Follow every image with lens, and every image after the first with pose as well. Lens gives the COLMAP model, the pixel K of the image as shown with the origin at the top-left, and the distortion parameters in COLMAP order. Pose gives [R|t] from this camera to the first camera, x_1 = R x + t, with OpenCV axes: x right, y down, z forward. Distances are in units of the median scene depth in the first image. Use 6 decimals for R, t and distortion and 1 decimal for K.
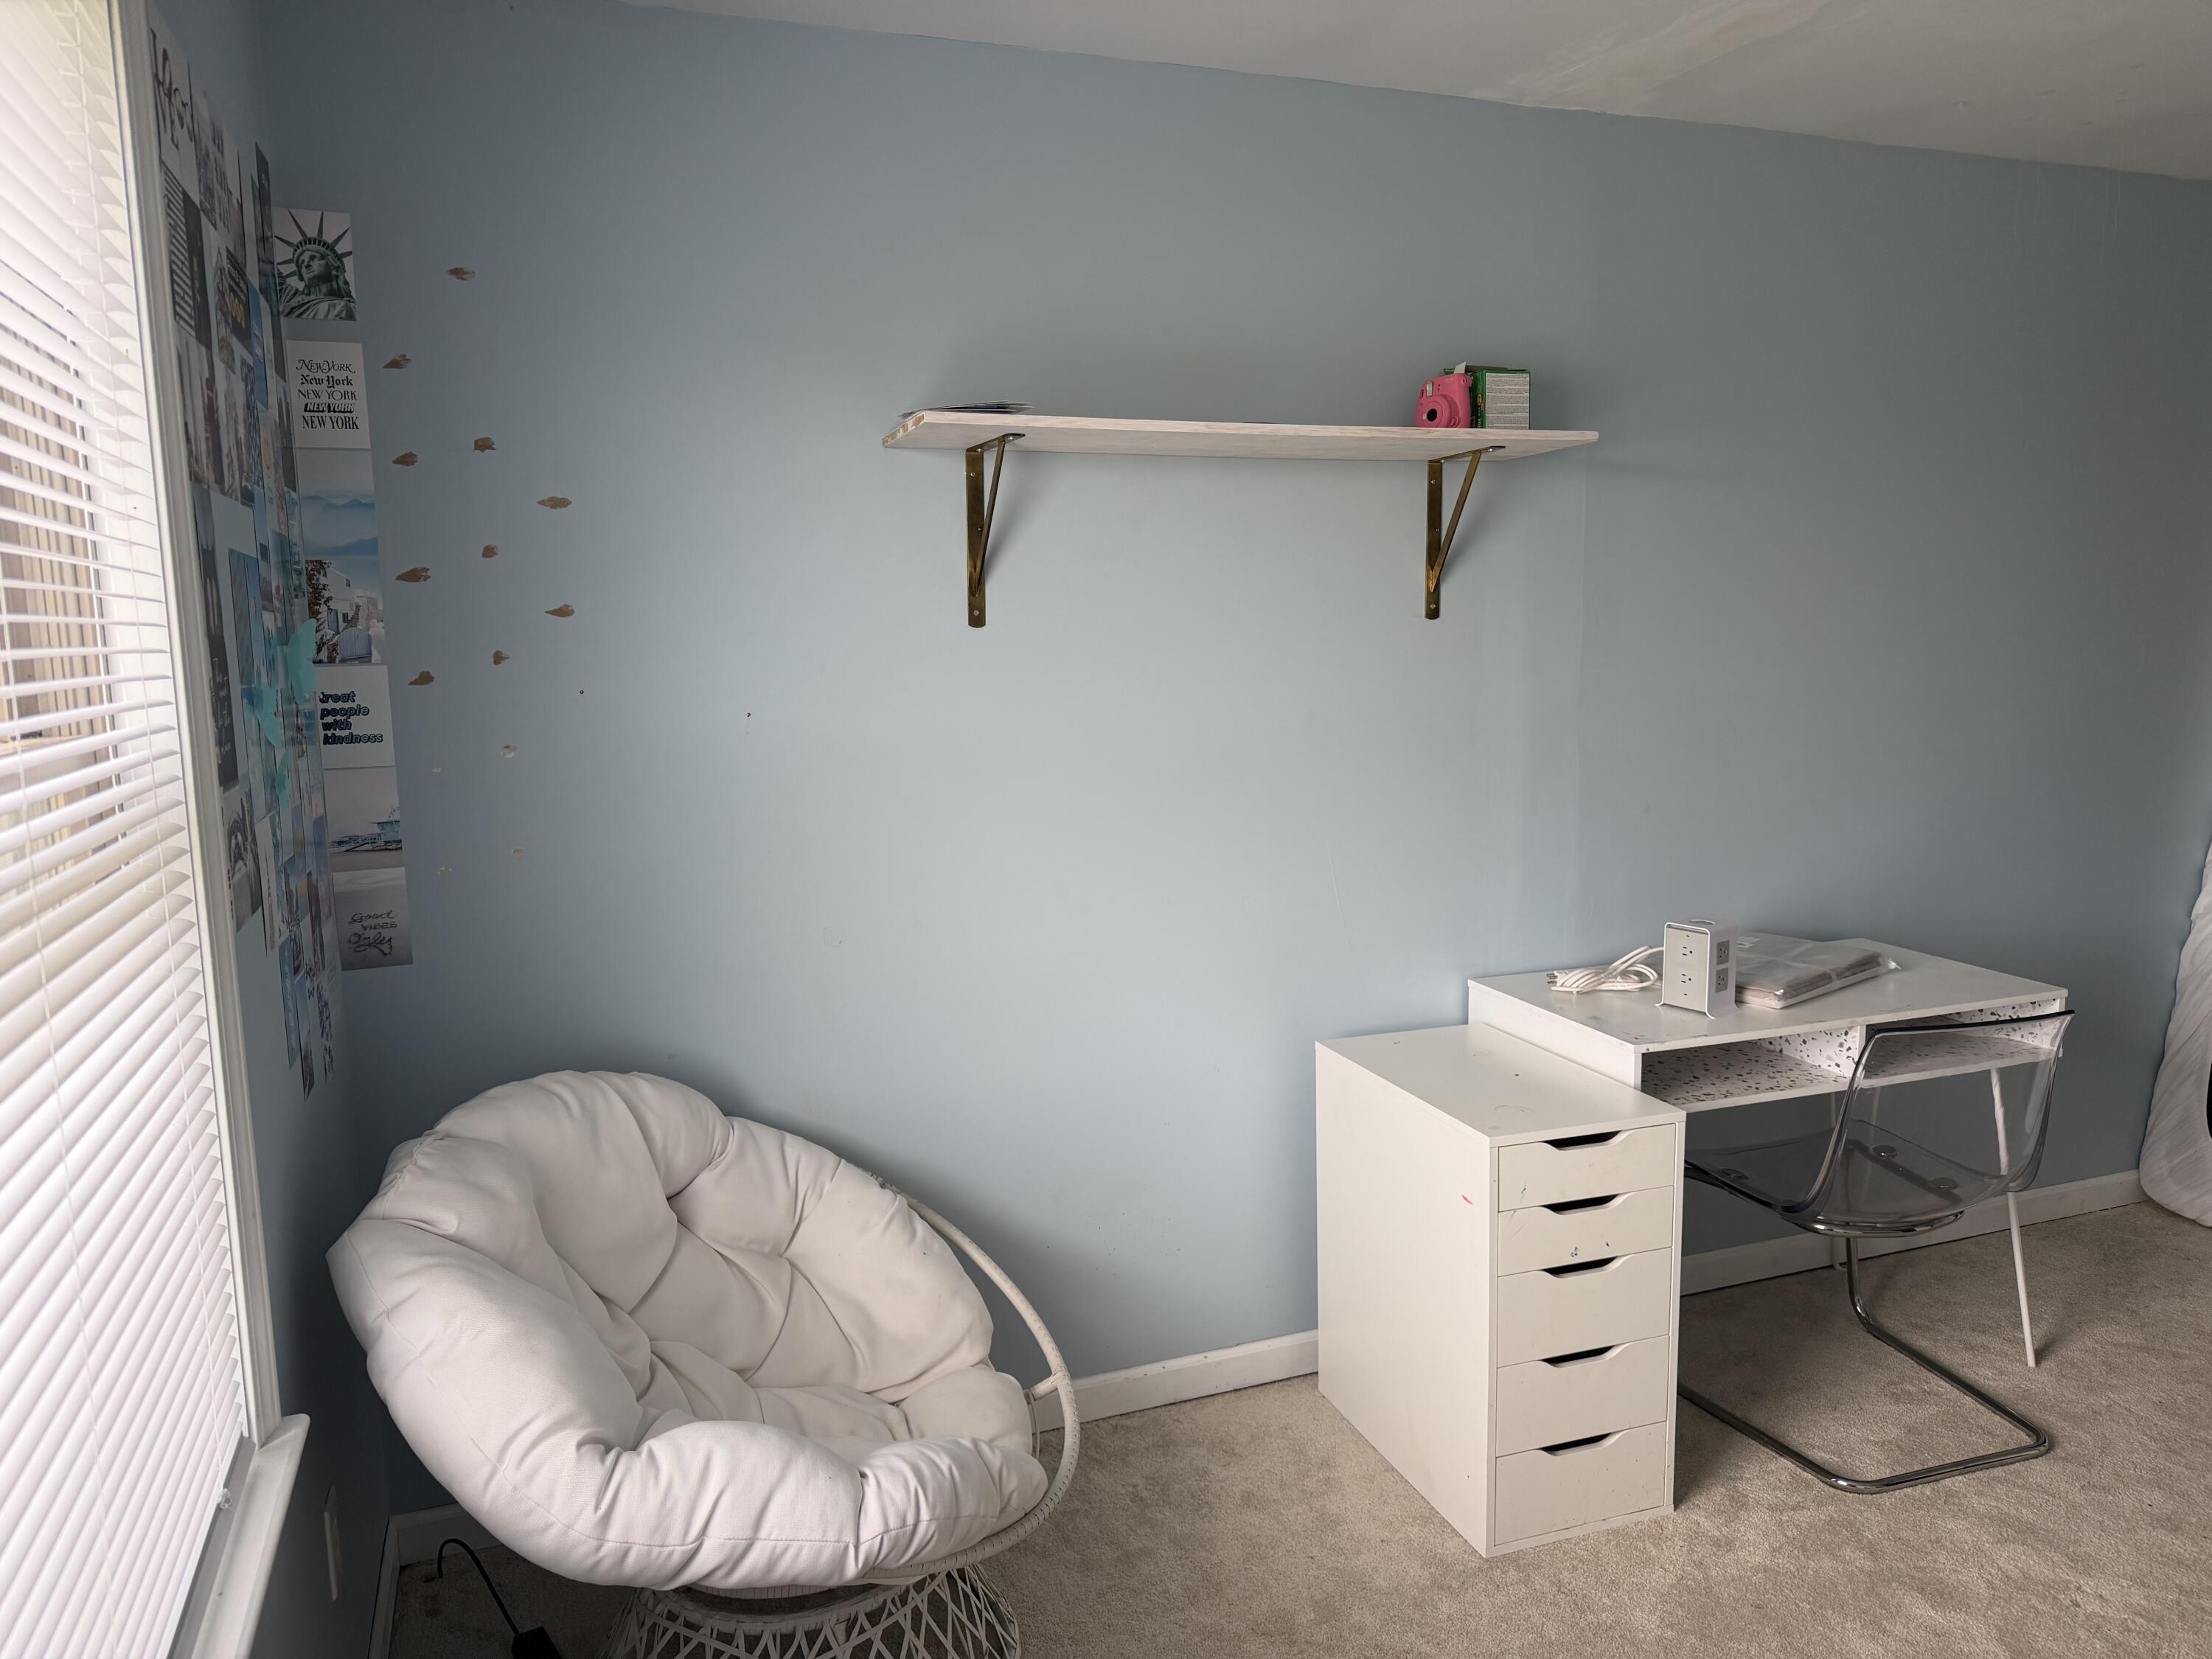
lens RADIAL K [[1541.4, 0, 1107.4], [0, 1541.4, 832.0], [0, 0, 1]] dist [0.114750, -0.153548]
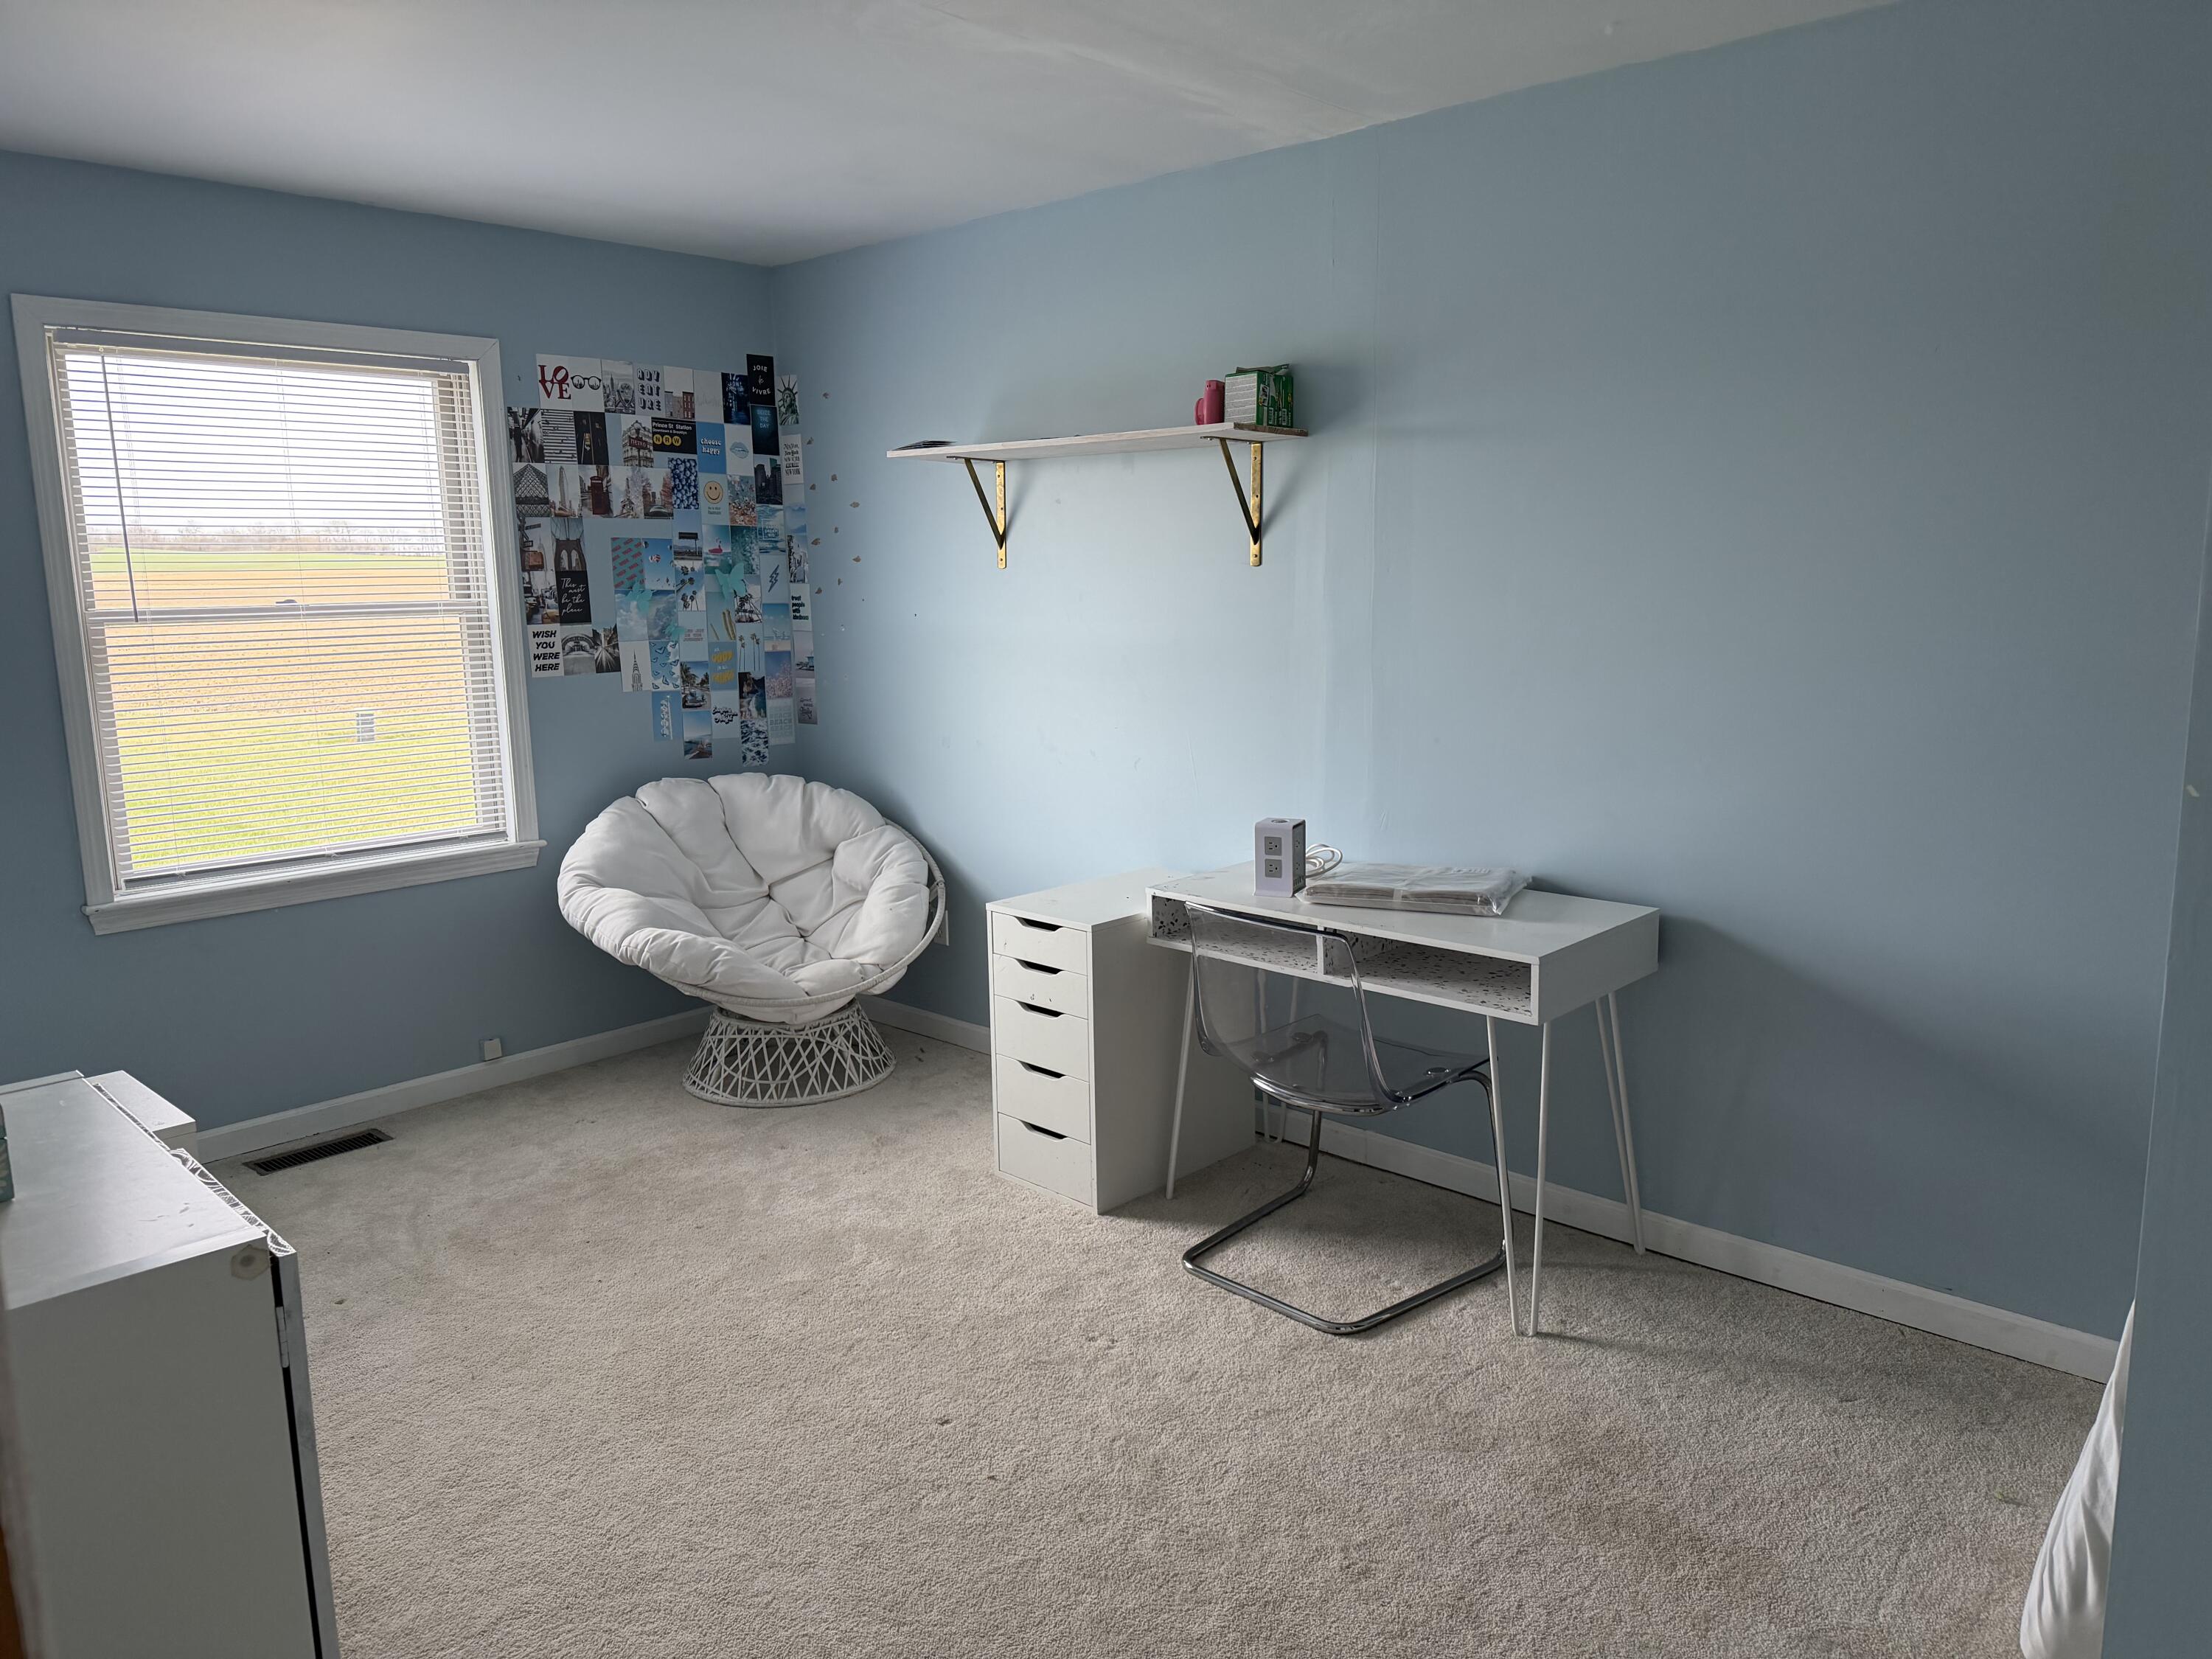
lens RADIAL K [[1549.5, 0, 1116.7], [0, 1549.5, 821.0], [0, 0, 1]] dist [0.248546, -0.319753]
pose [[0.453043, 0.159736, -0.877061, 1.695971], [-0.107989, 0.986405, 0.123869, -0.098197], [0.884924, 0.038595, 0.464134, 0.381064]]
